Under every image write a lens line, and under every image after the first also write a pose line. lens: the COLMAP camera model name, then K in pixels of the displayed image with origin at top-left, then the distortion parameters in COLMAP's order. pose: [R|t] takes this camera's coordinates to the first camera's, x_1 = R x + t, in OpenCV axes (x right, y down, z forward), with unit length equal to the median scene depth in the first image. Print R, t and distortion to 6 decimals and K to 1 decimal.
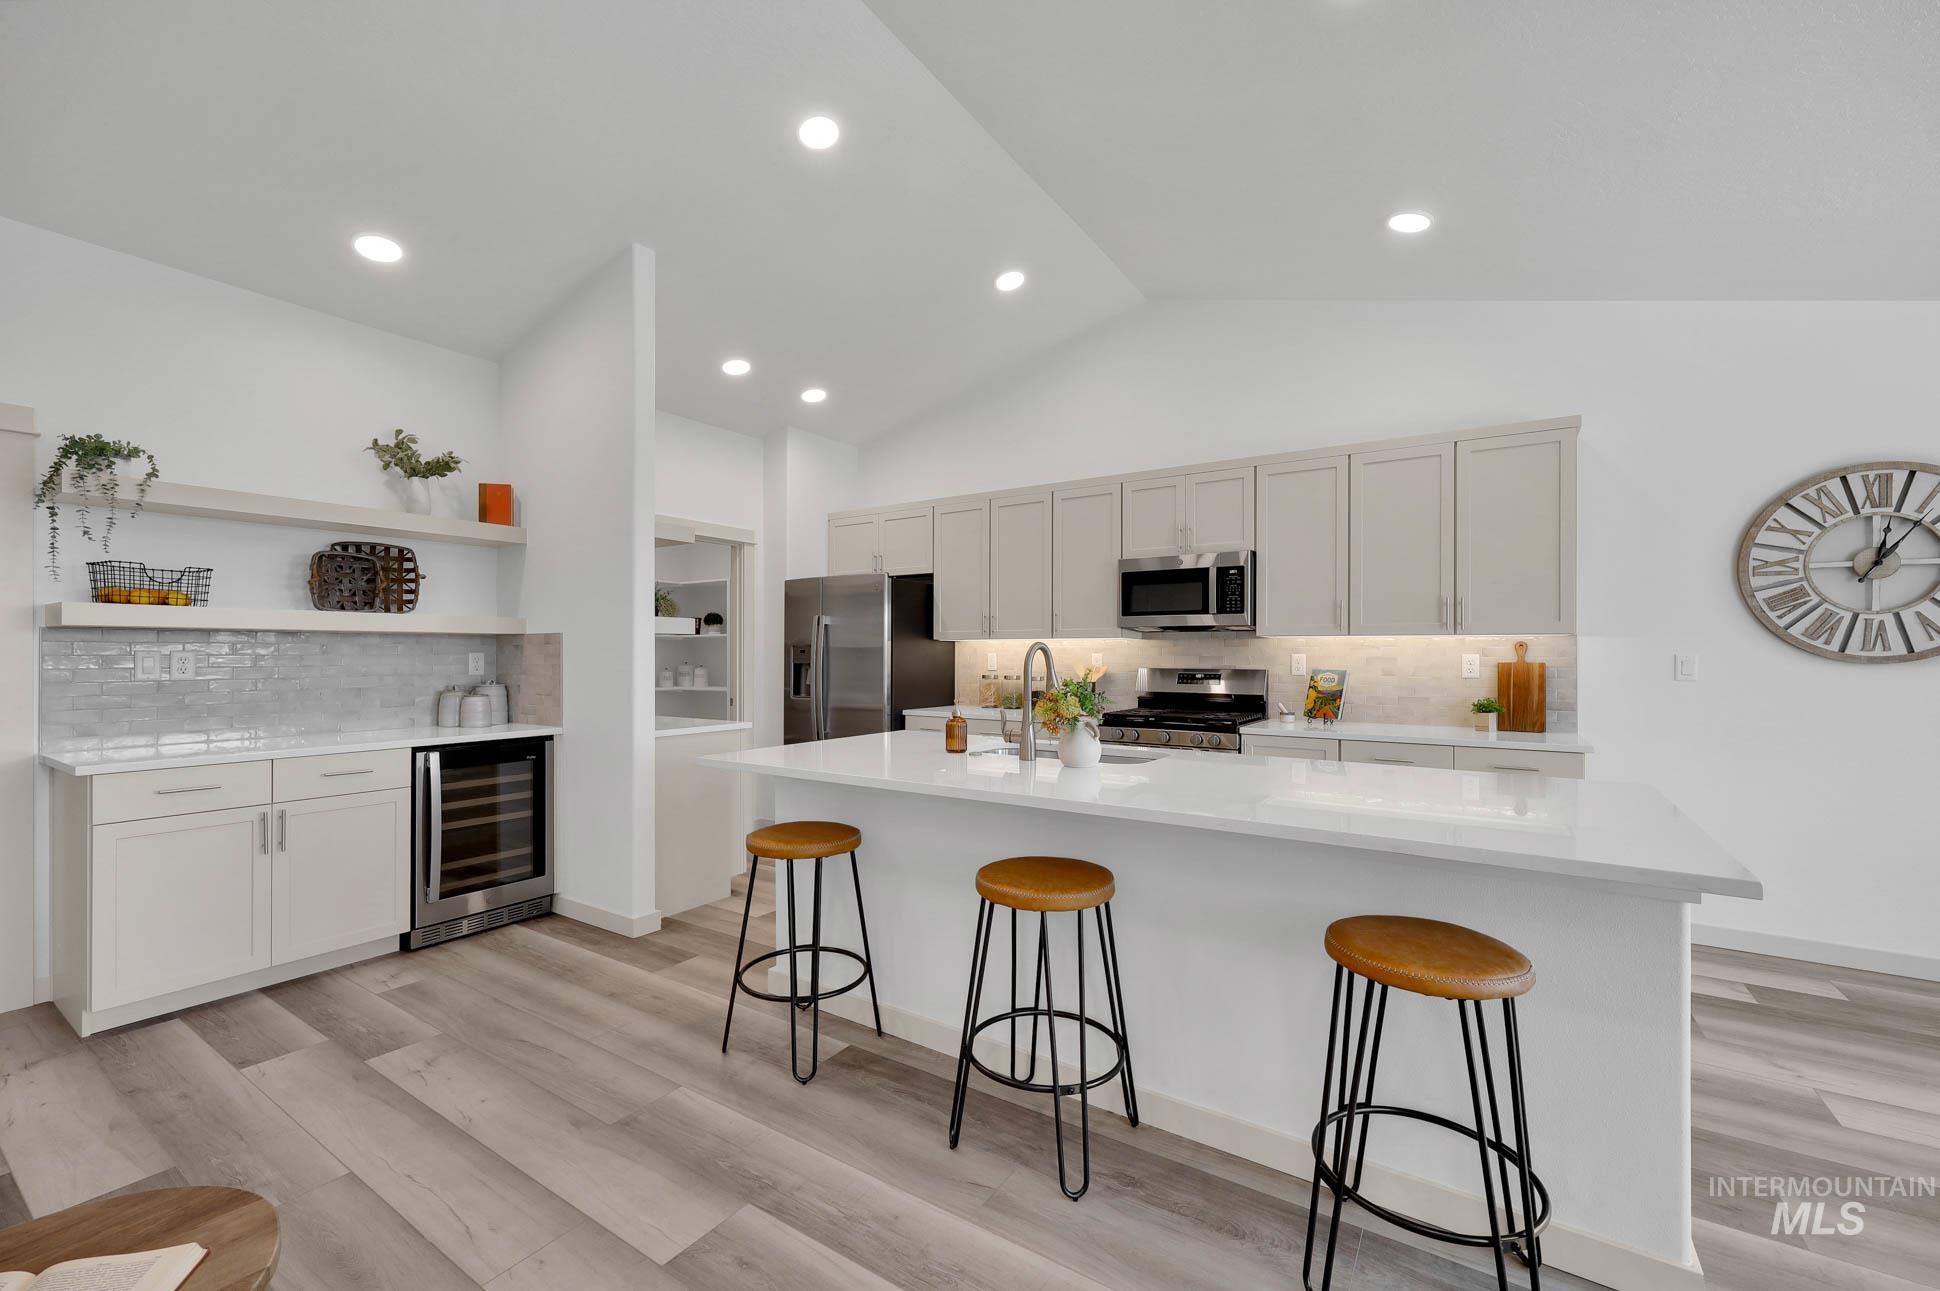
lens RADIAL K [[789.6, 0, 978.4], [0, 789.6, 644.7], [0, 0, 1]] dist [0.001829, 0.000131]
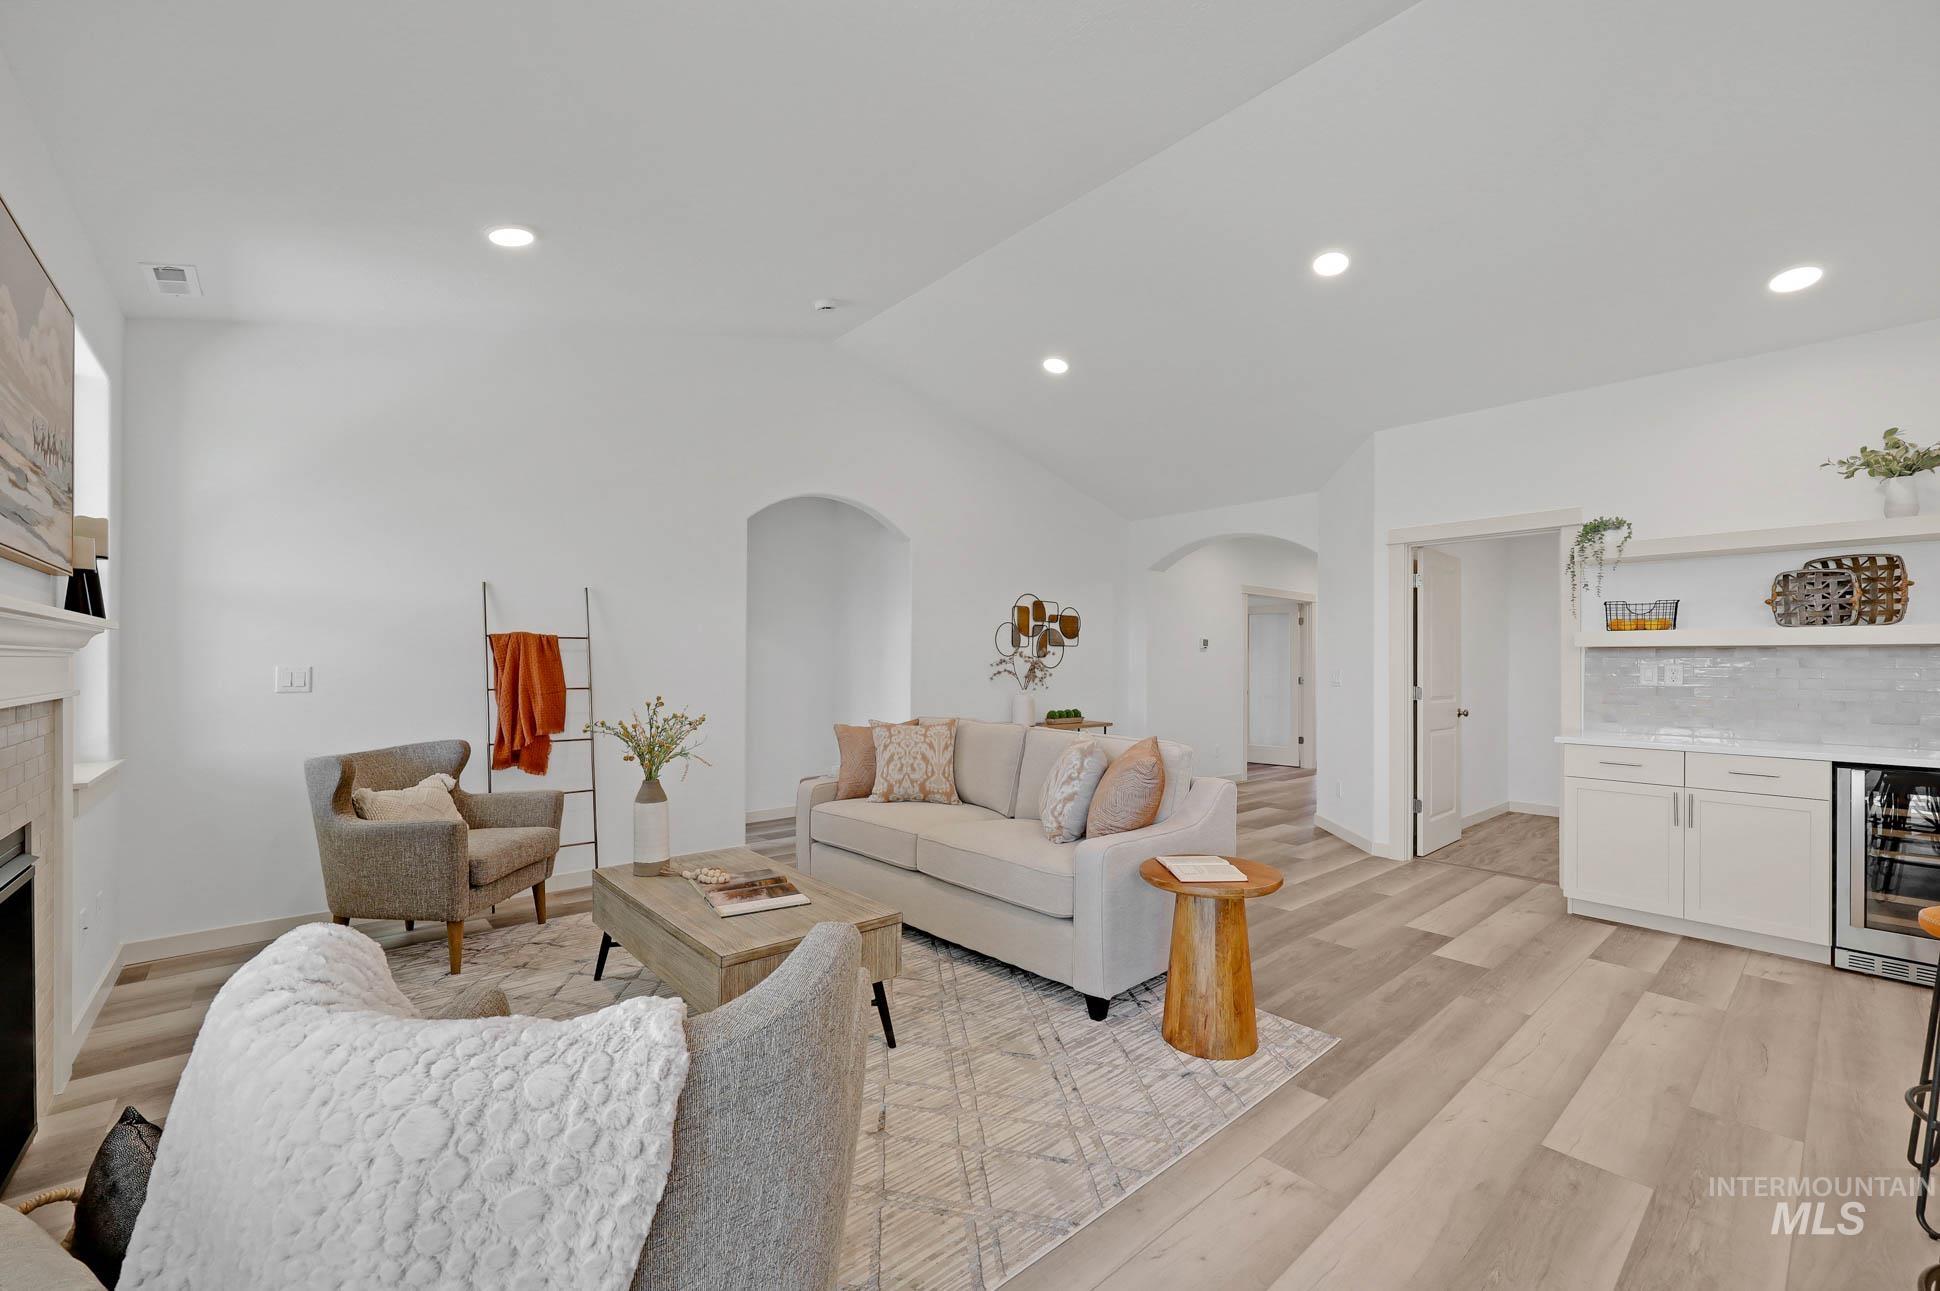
lens RADIAL K [[789.6, 0, 972.0], [0, 789.6, 659.1], [0, 0, 1]] dist [0.001829, 0.000131]
pose [[-0.271407, -0.007380, -0.962436, 0.620158], [0.001550, 0.999966, -0.008105, 0.009190], [0.962463, -0.003691, -0.271387, 0.272740]]
